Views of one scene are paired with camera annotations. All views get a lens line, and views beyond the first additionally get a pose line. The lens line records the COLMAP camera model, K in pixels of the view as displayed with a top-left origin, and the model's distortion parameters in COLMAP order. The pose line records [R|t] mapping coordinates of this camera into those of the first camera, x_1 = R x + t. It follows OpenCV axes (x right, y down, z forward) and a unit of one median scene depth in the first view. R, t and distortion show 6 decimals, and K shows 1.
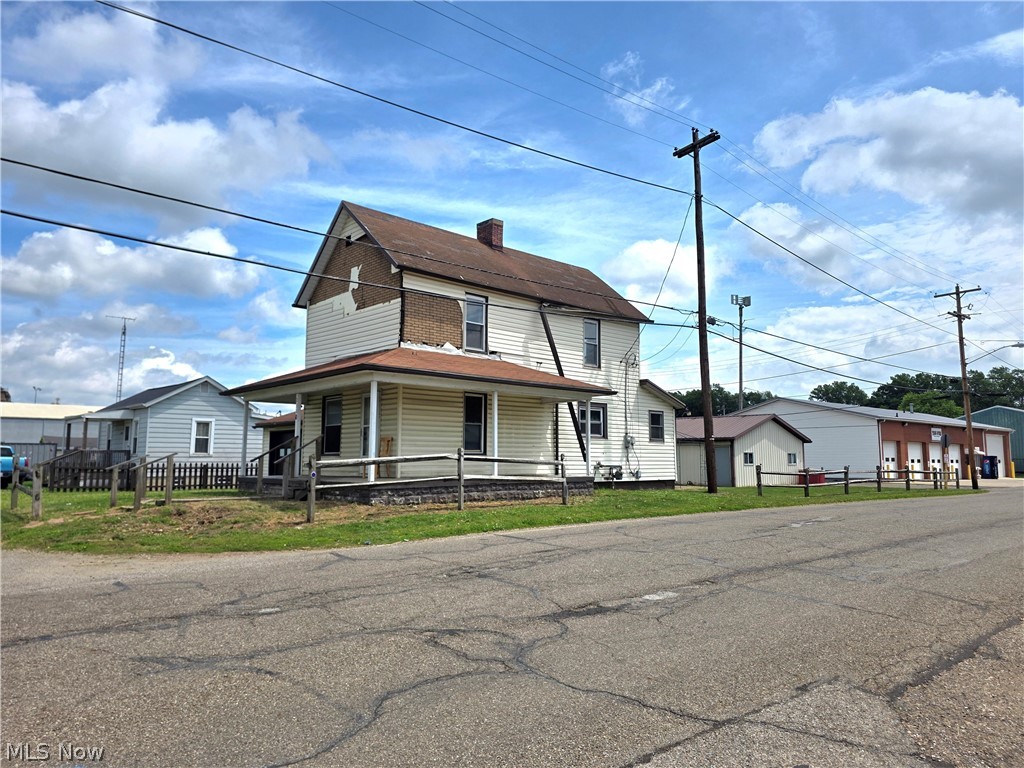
lens RADIAL K [[714.3, 0, 535.7], [0, 714.3, 382.2], [0, 0, 1]] dist [0.009306, 0.000022]
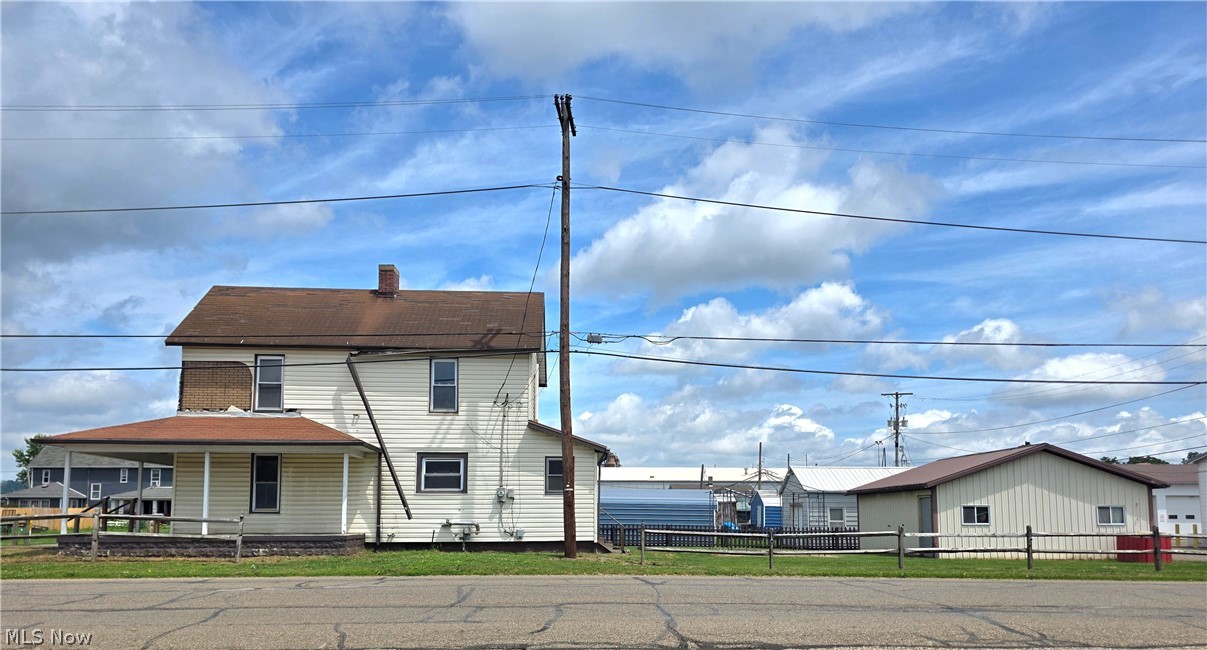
lens RADIAL K [[861.4, 0, 654.1], [0, 861.4, 437.3], [0, 0, 1]] dist [0.005888, -0.006398]
pose [[0.771050, -0.063598, -0.633591, 1.045472], [0.071623, 0.997348, -0.012948, 0.045943], [0.632734, -0.035396, 0.773560, 0.374079]]
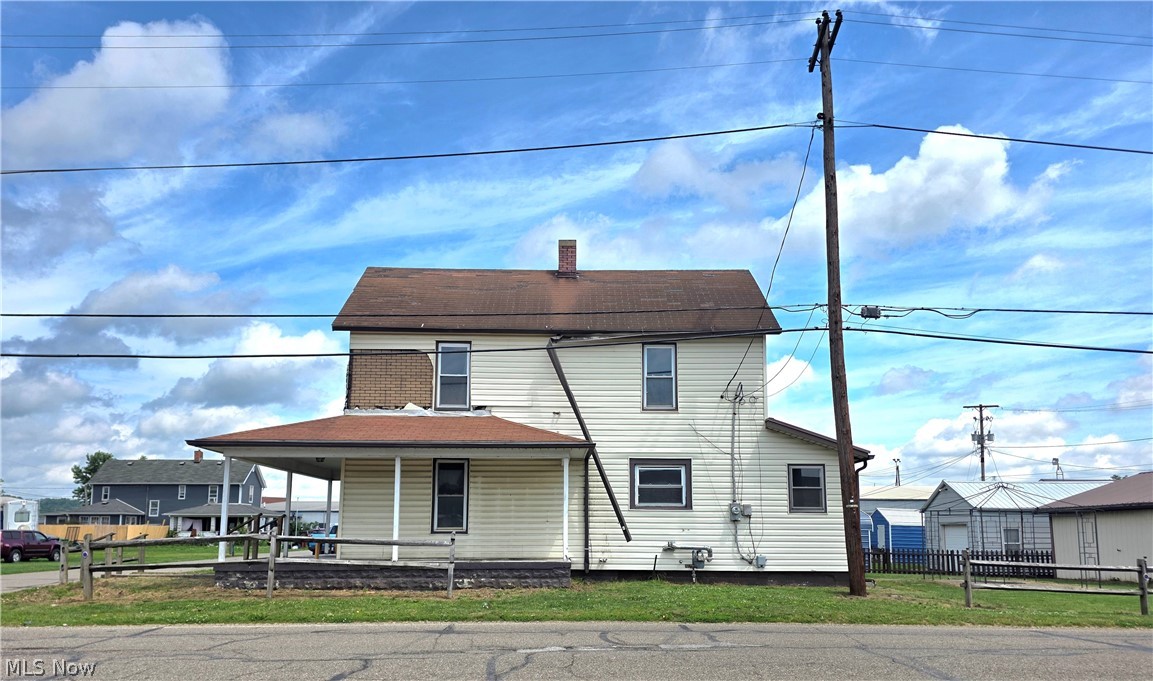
lens RADIAL K [[802.1, 0, 577.3], [0, 802.1, 419.6], [0, 0, 1]] dist [0.104502, -0.113798]
pose [[0.726010, -0.096705, -0.680850, 0.625905], [0.071978, 0.995311, -0.064618, 0.038669], [0.683906, -0.002093, 0.729567, 0.385647]]
